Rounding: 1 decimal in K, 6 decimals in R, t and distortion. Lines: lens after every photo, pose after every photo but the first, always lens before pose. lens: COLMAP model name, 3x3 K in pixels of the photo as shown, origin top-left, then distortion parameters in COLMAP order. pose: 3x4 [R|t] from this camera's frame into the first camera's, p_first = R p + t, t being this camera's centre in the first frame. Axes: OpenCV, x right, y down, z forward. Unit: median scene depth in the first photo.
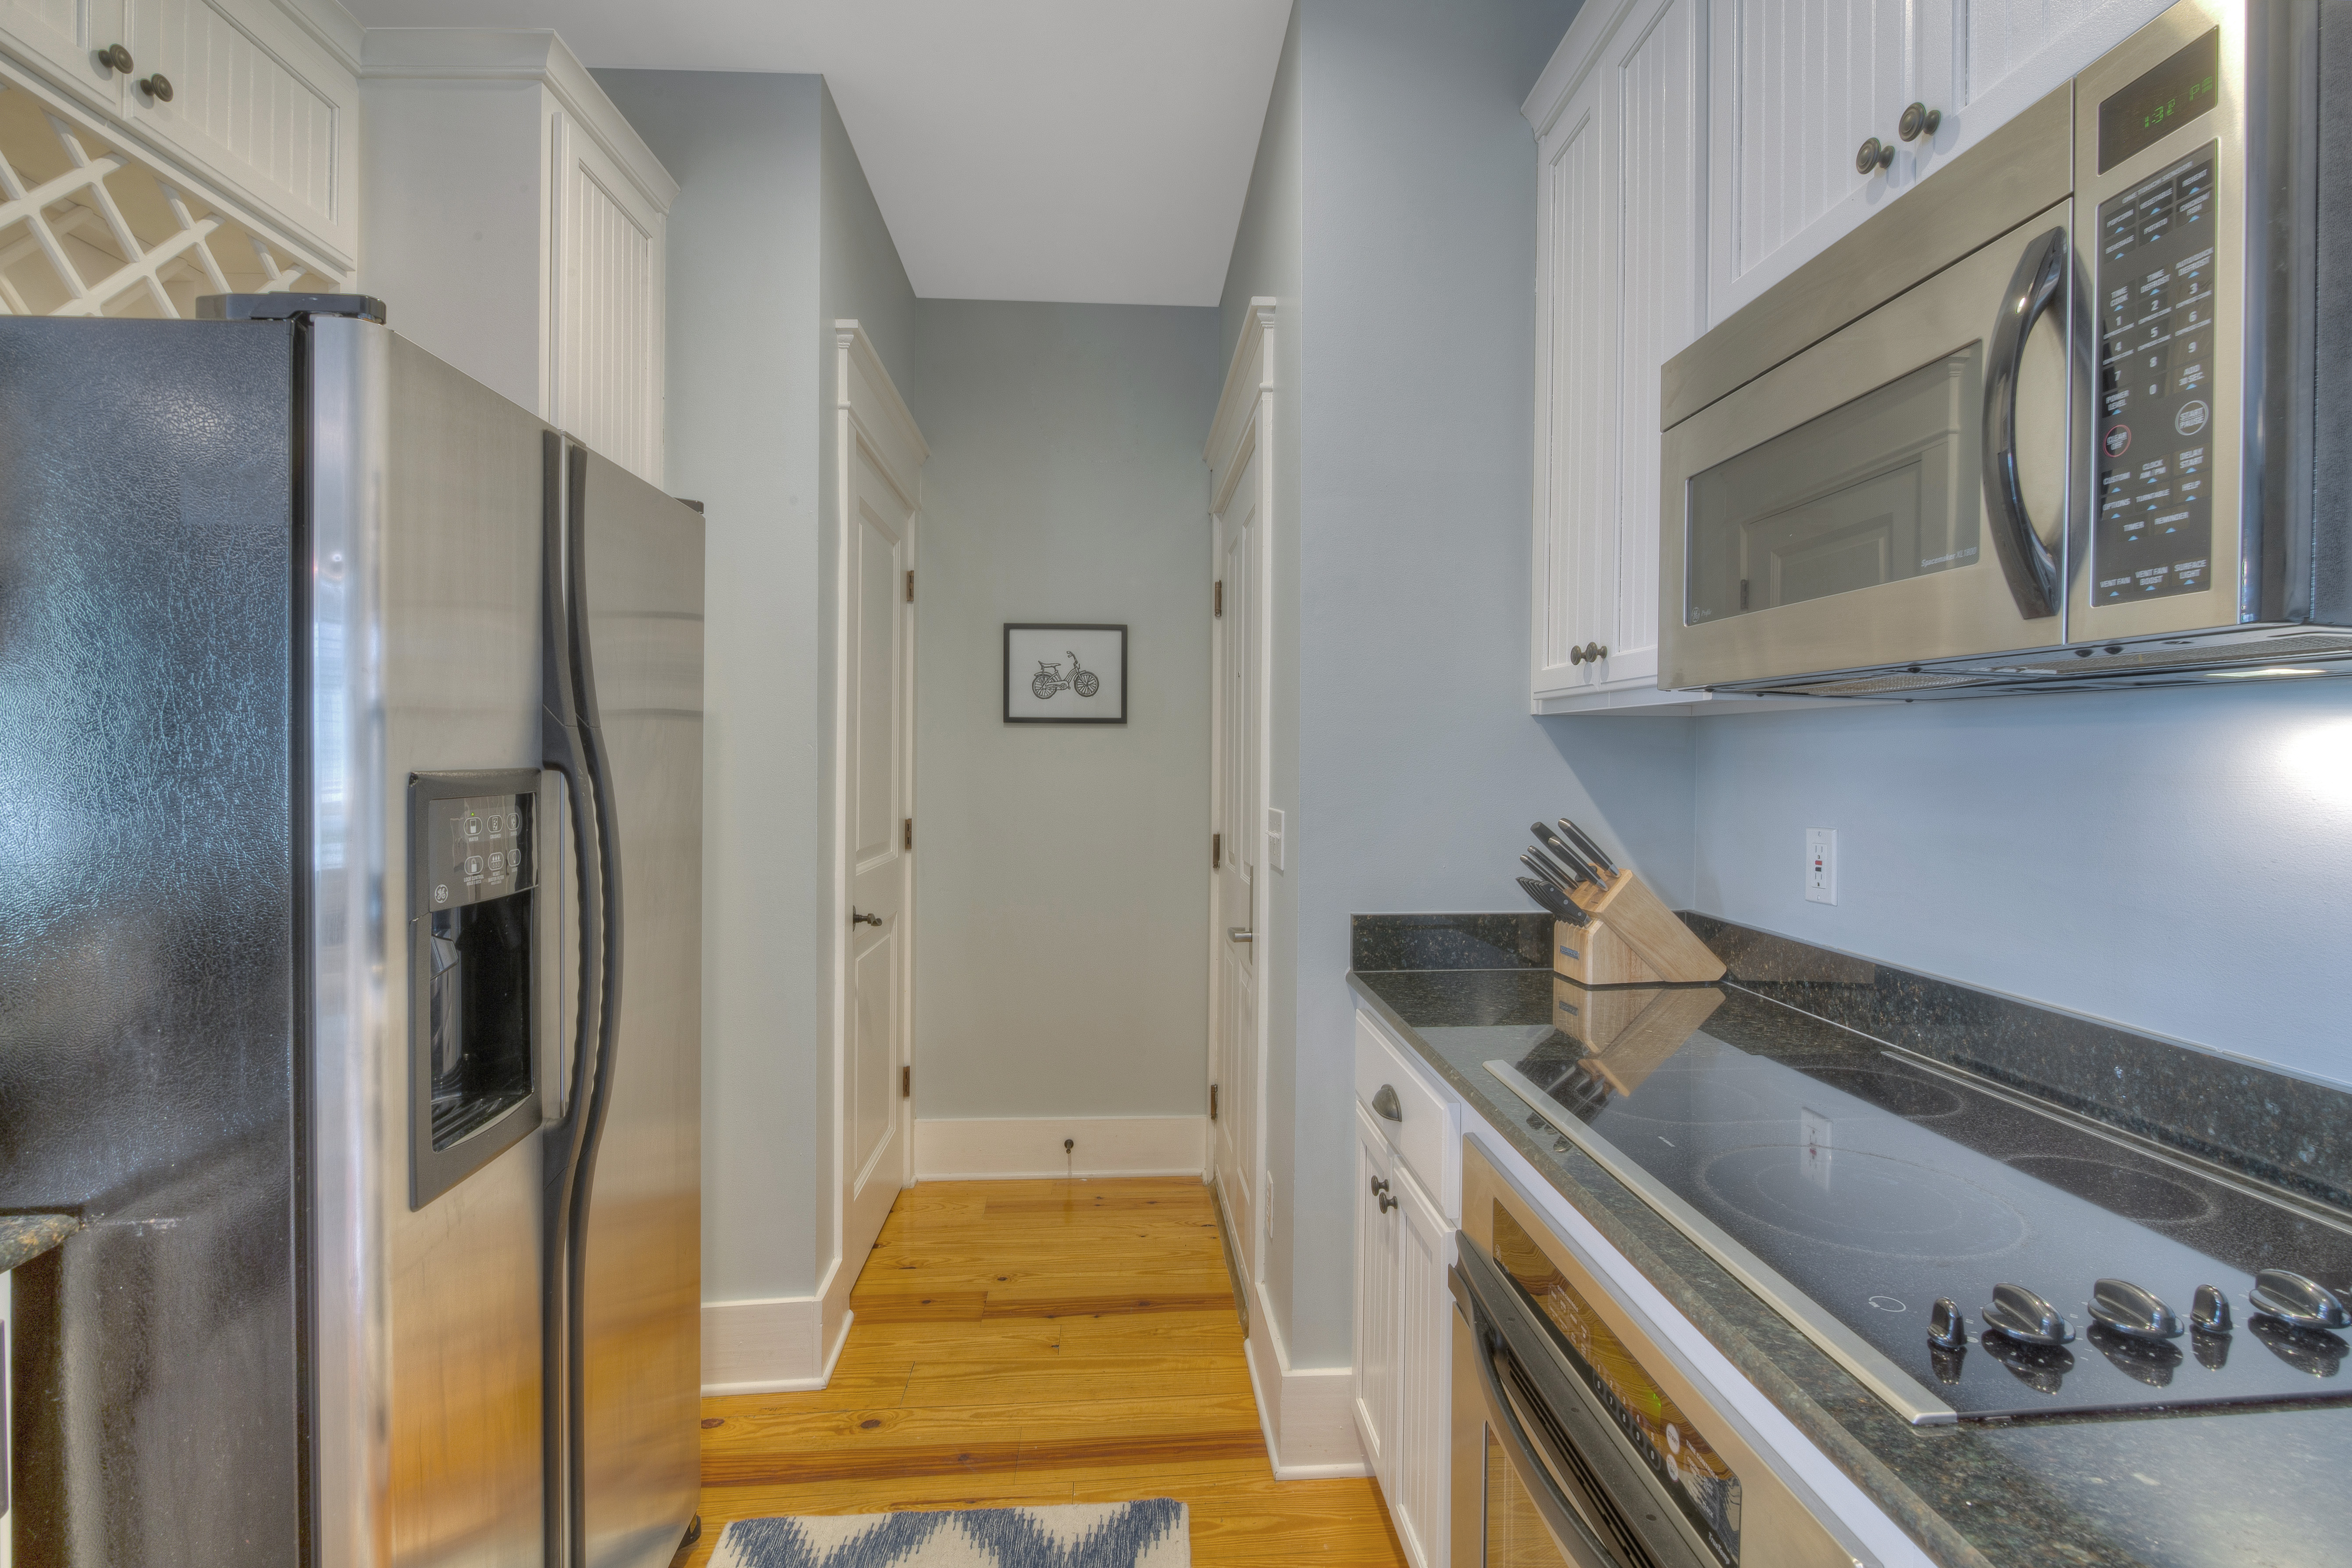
lens RADIAL K [[1124.5, 0, 1176.0], [0, 1124.5, 784.0], [0, 0, 1]] dist [-0.010102, -0.000564]
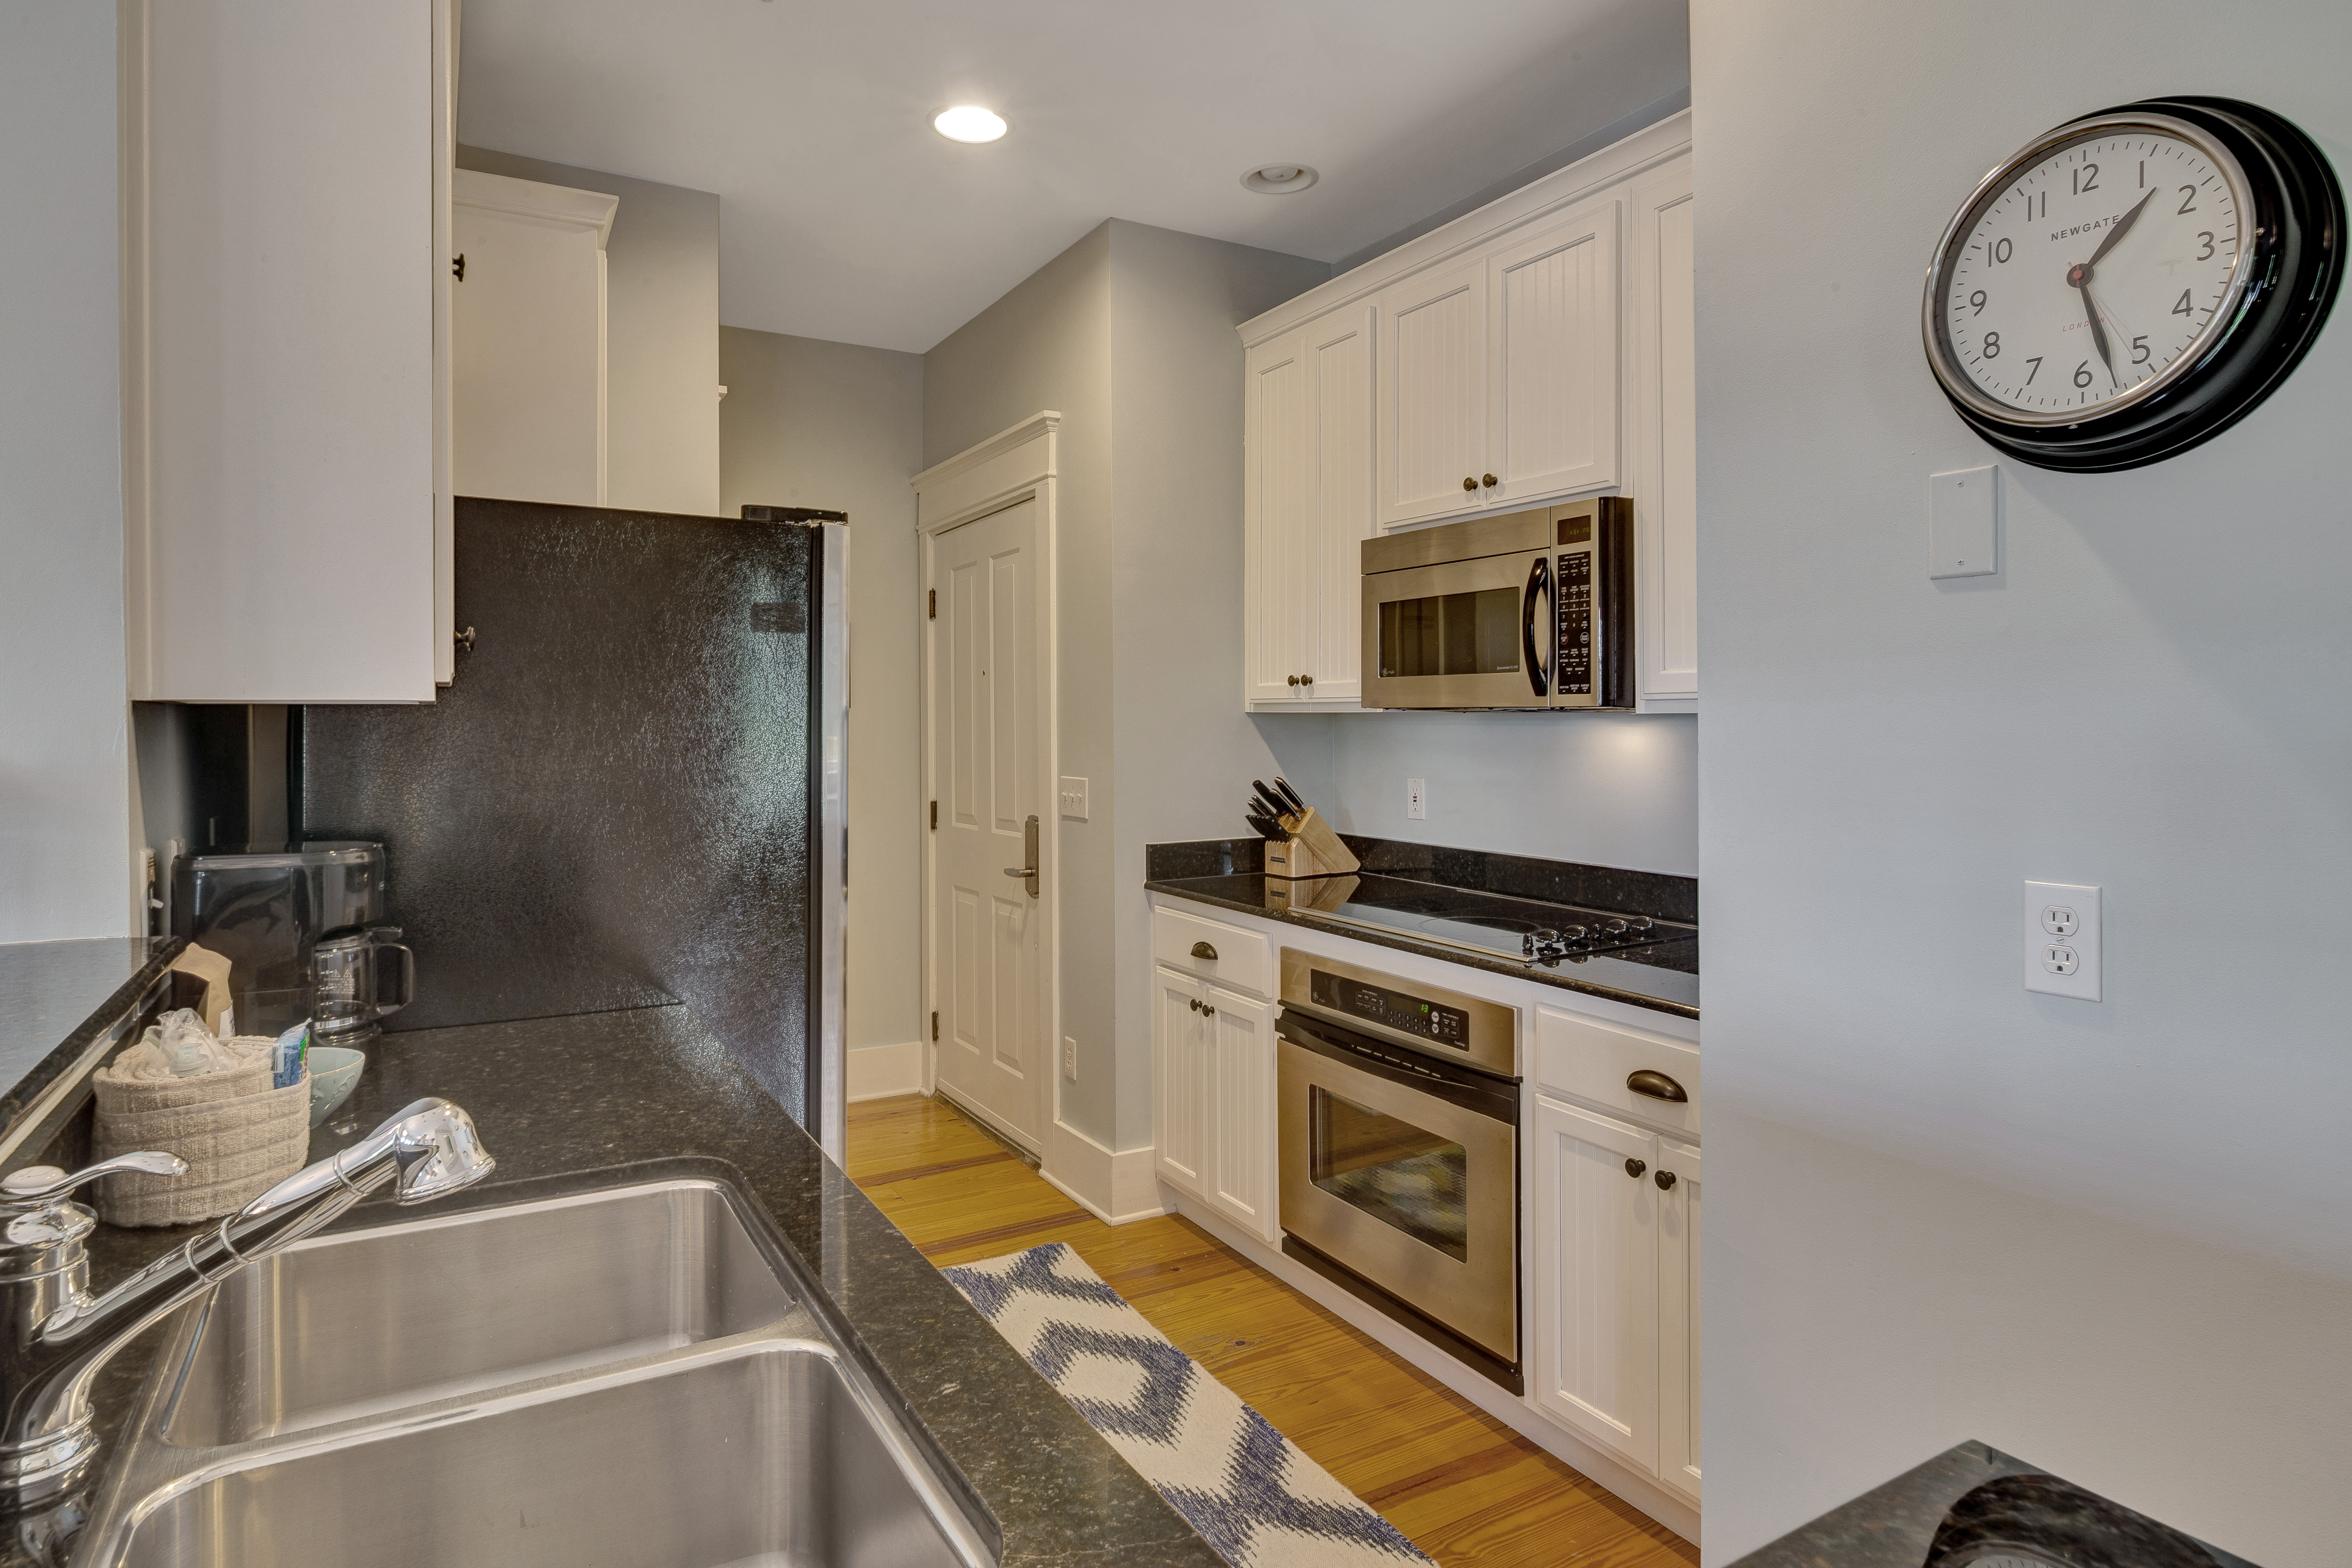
lens RADIAL K [[1301.1, 0, 1174.3], [0, 1301.1, 724.3], [0, 0, 1]] dist [-0.000269, 0.000010]
pose [[0.893182, -0.008093, 0.449622, -0.680804], [0.016280, 0.999765, -0.014346, -0.023822], [-0.449400, 0.020133, 0.893104, -0.671122]]
